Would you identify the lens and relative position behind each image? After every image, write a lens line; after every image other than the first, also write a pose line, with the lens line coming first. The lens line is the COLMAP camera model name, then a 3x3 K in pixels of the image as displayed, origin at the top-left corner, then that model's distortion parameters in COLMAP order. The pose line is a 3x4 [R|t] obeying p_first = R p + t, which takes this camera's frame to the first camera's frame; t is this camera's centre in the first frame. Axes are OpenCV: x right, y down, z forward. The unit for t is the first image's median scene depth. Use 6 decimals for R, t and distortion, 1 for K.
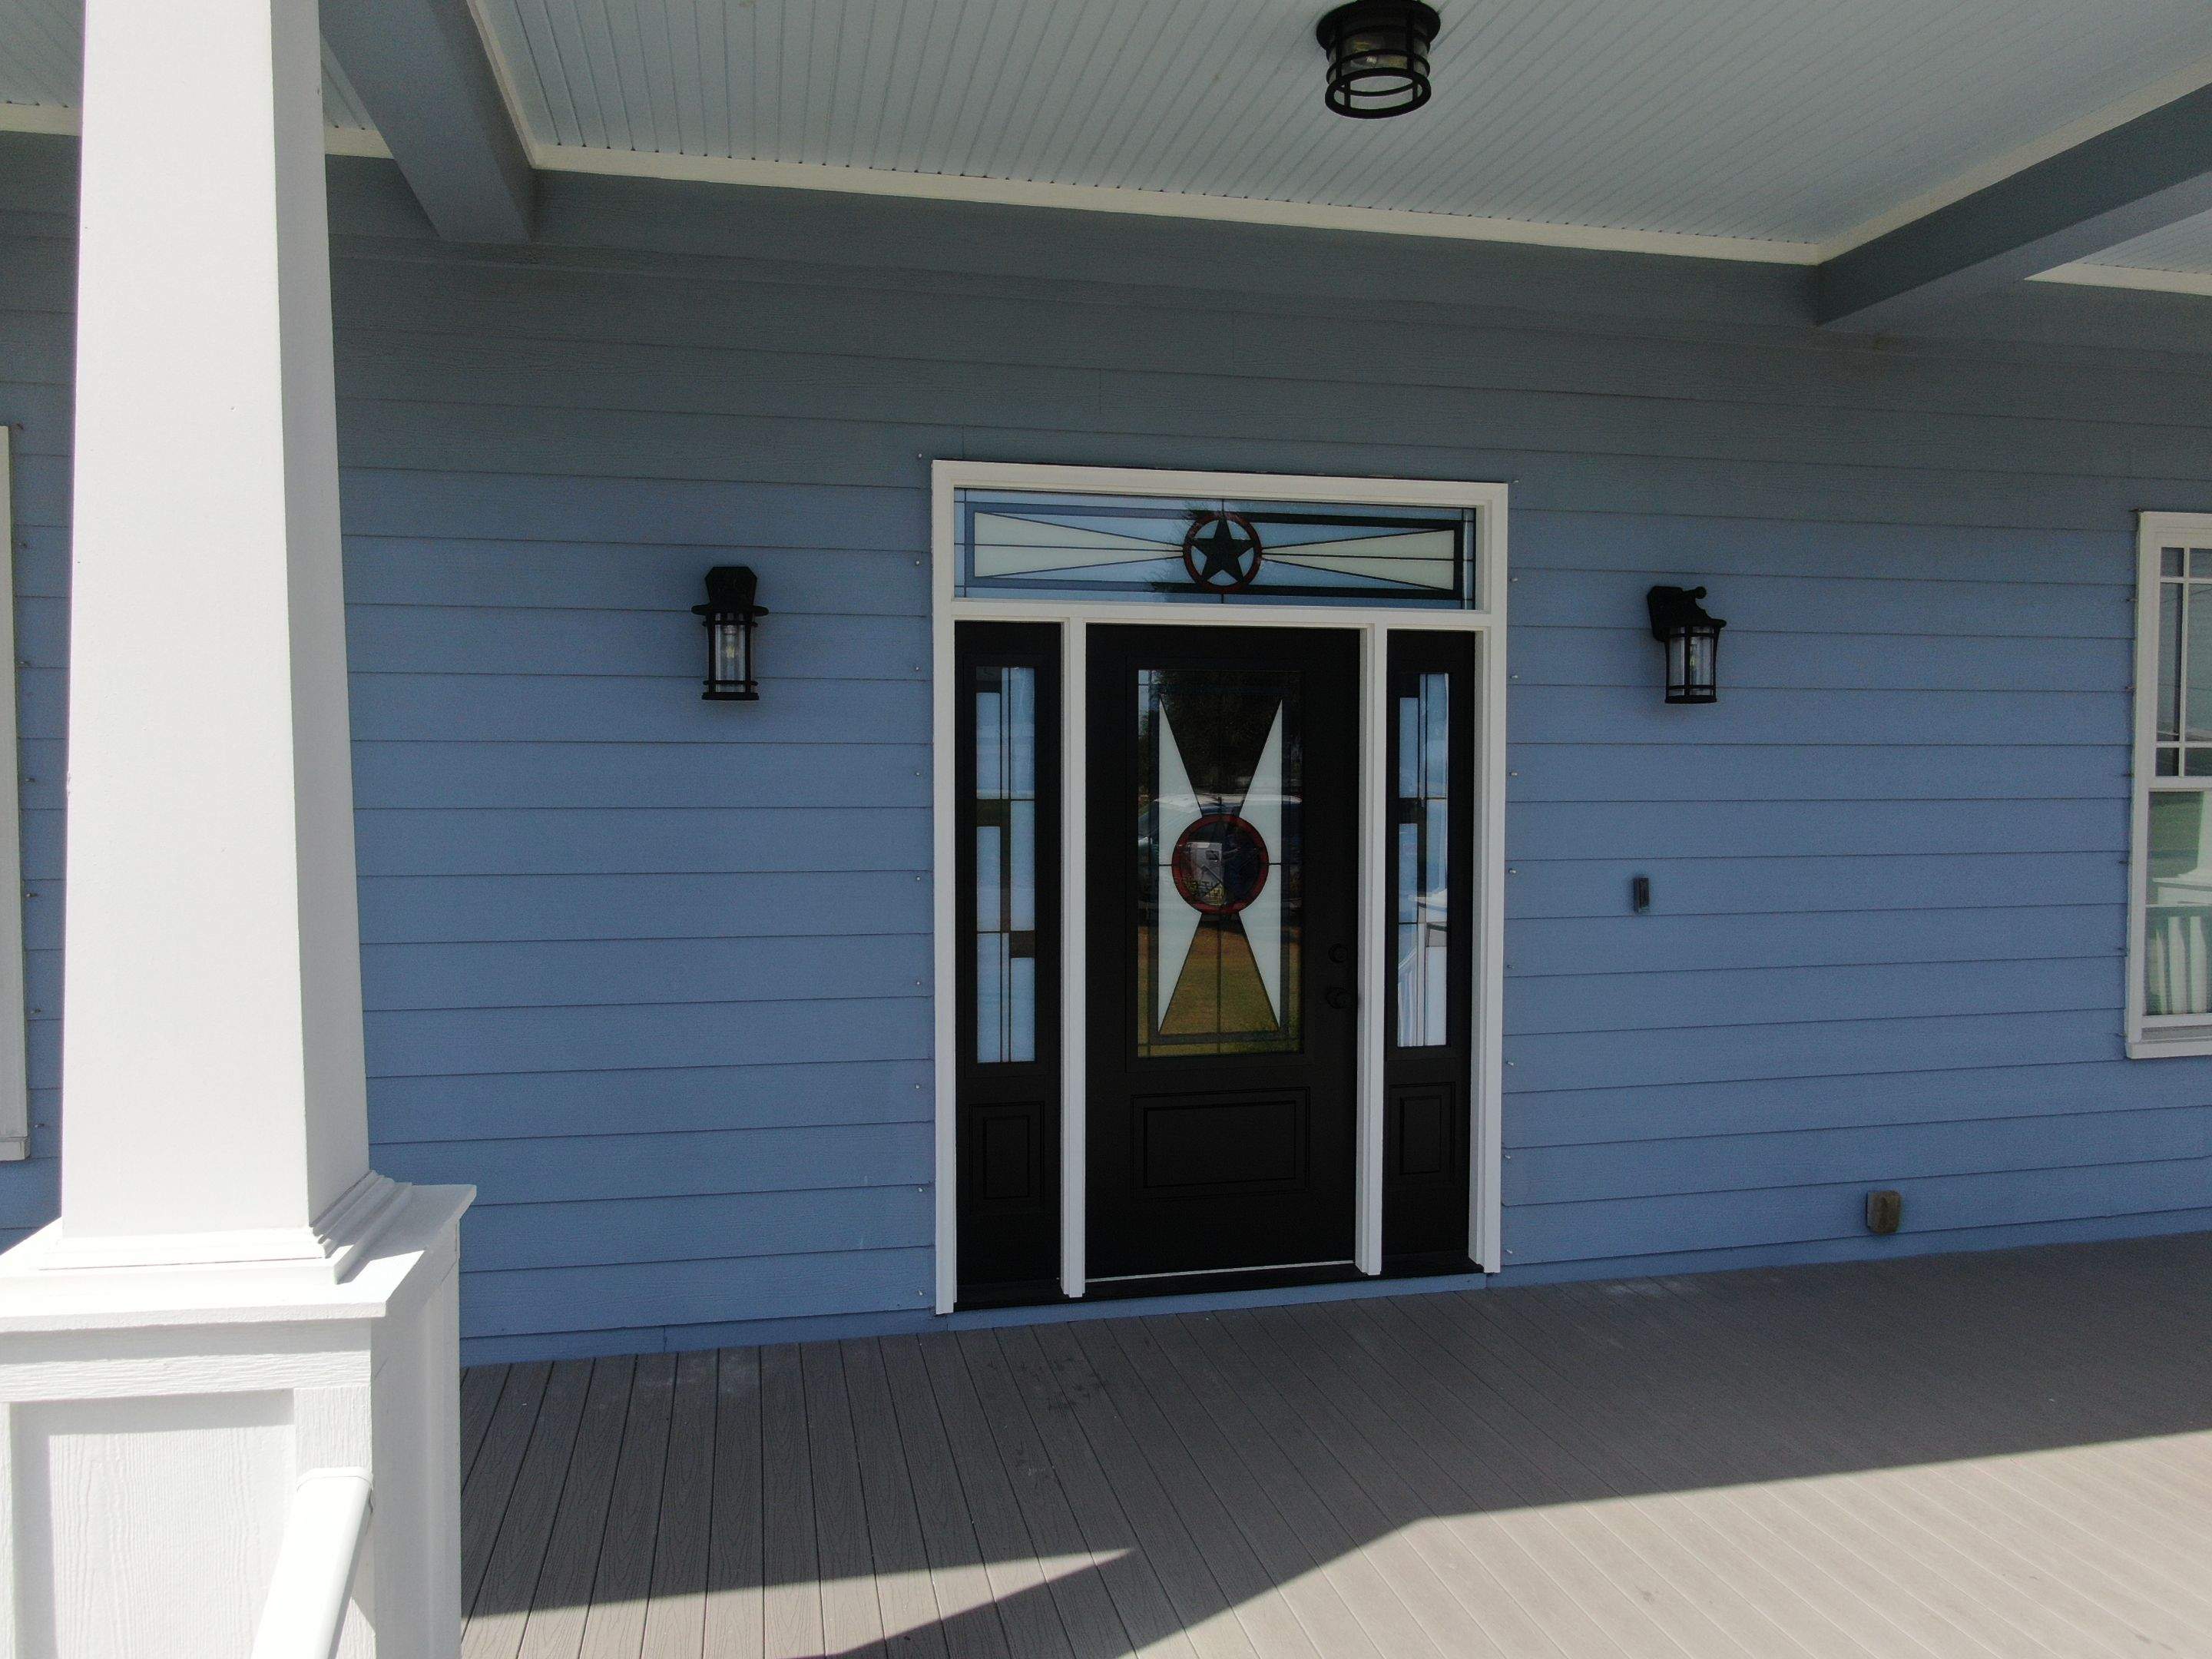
lens RADIAL K [[1596.5, 0, 1103.4], [0, 1596.5, 826.9], [0, 0, 1]] dist [-0.019640, 0.008016]
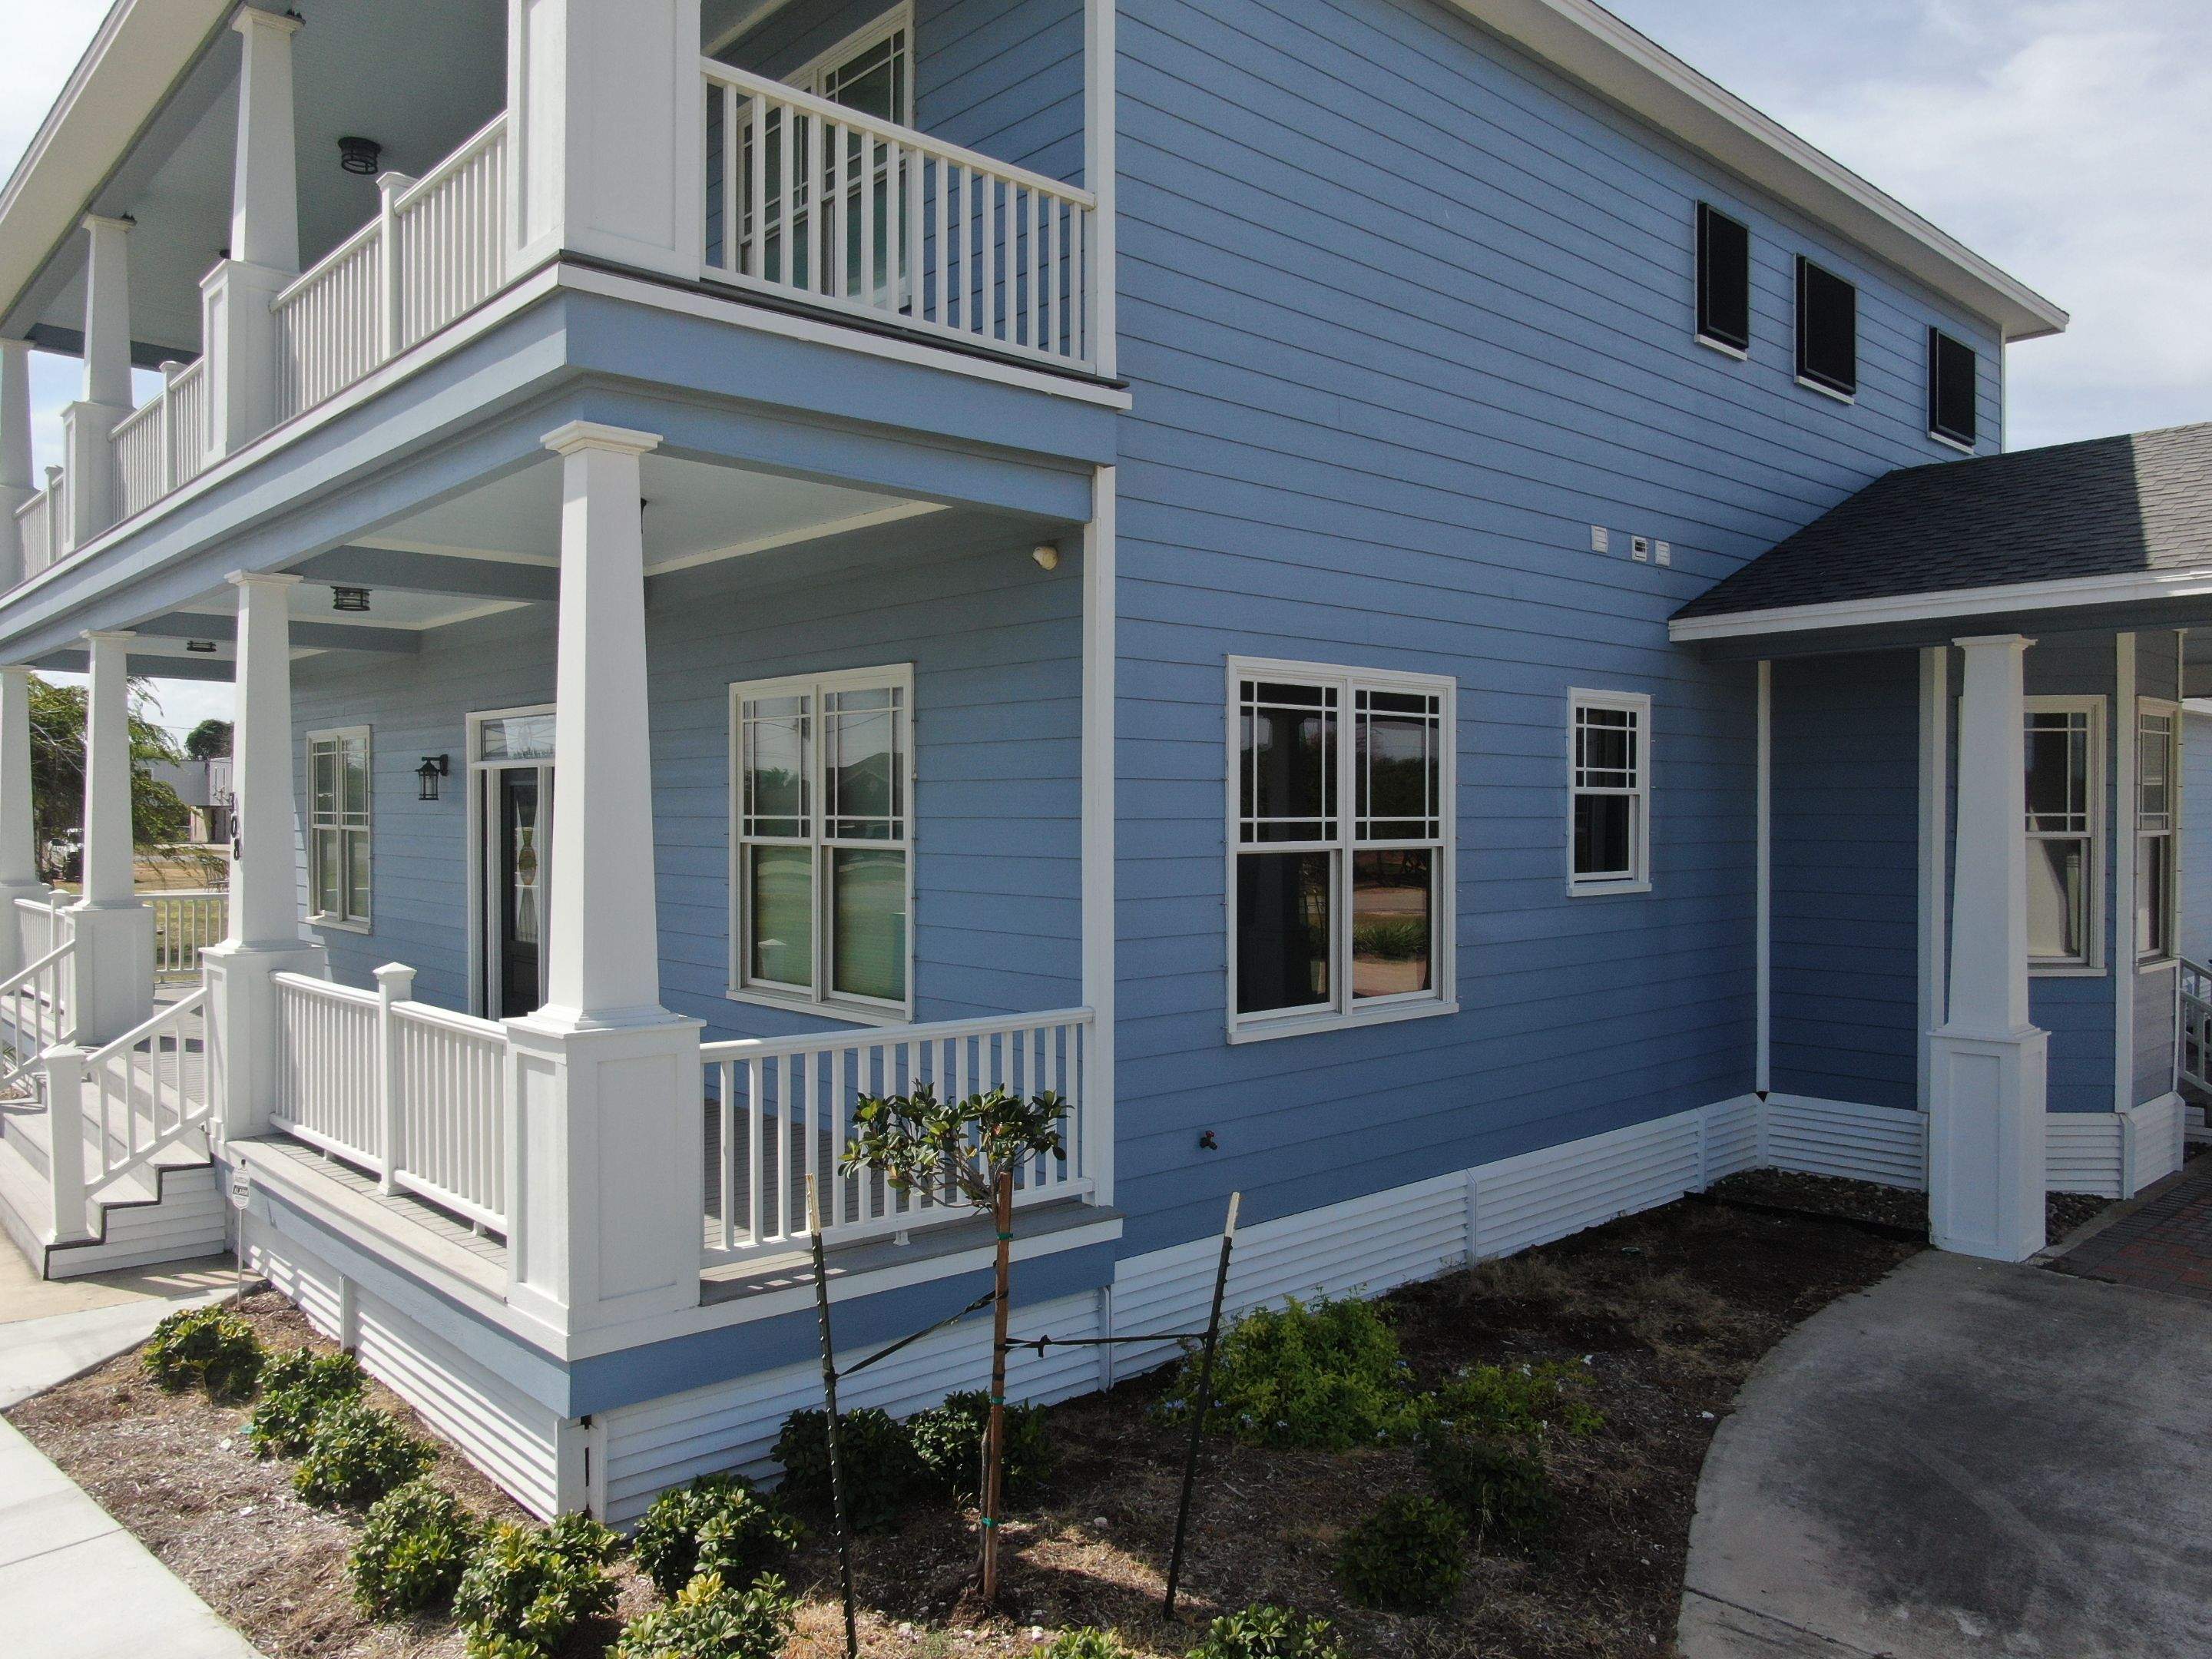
lens RADIAL K [[1596.5, 0, 1103.4], [0, 1596.5, 826.9], [0, 0, 1]] dist [-0.019640, 0.008016]
pose [[0.502924, 0.011266, -0.864257, 2.659687], [-0.038766, 0.999203, -0.009533, -0.045142], [0.863461, 0.038298, 0.502960, 0.533527]]
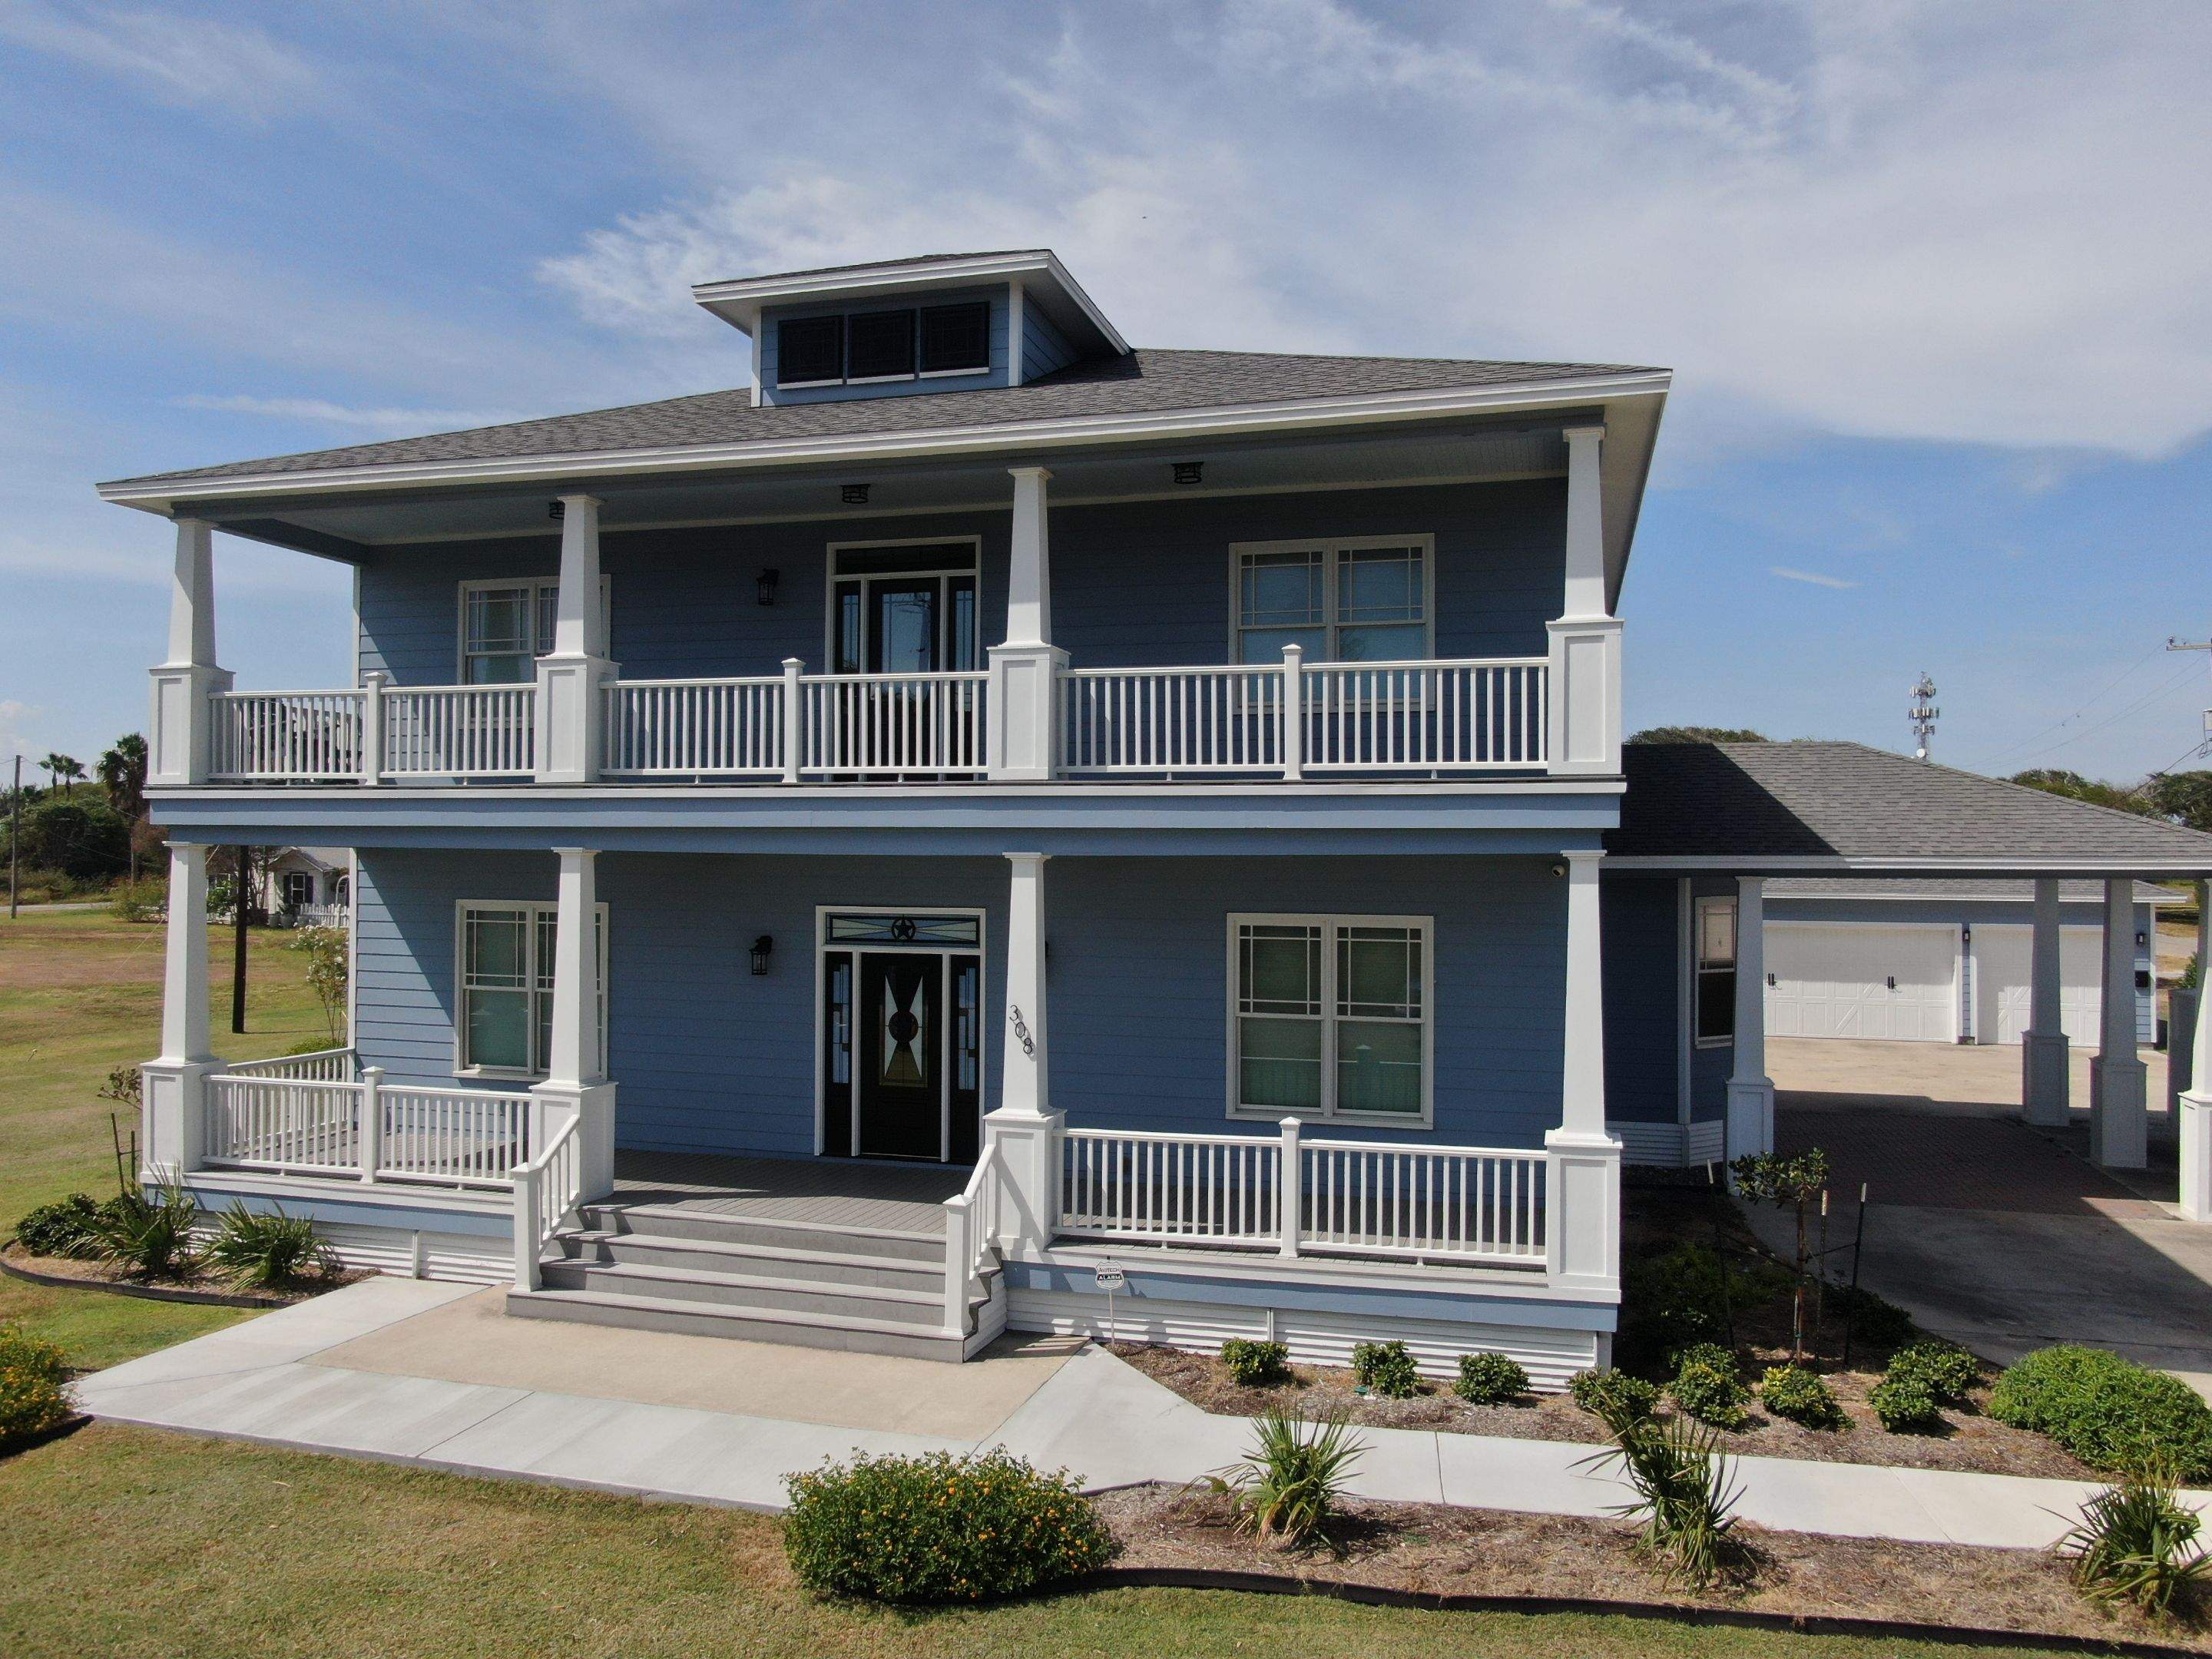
lens RADIAL K [[1596.5, 0, 1103.4], [0, 1596.5, 826.9], [0, 0, 1]] dist [-0.019640, 0.008016]
pose [[0.880591, -0.001534, -0.473875, 1.955242], [-0.025563, 0.998385, -0.050734, -0.225528], [0.473187, 0.056790, 0.879130, -1.654169]]
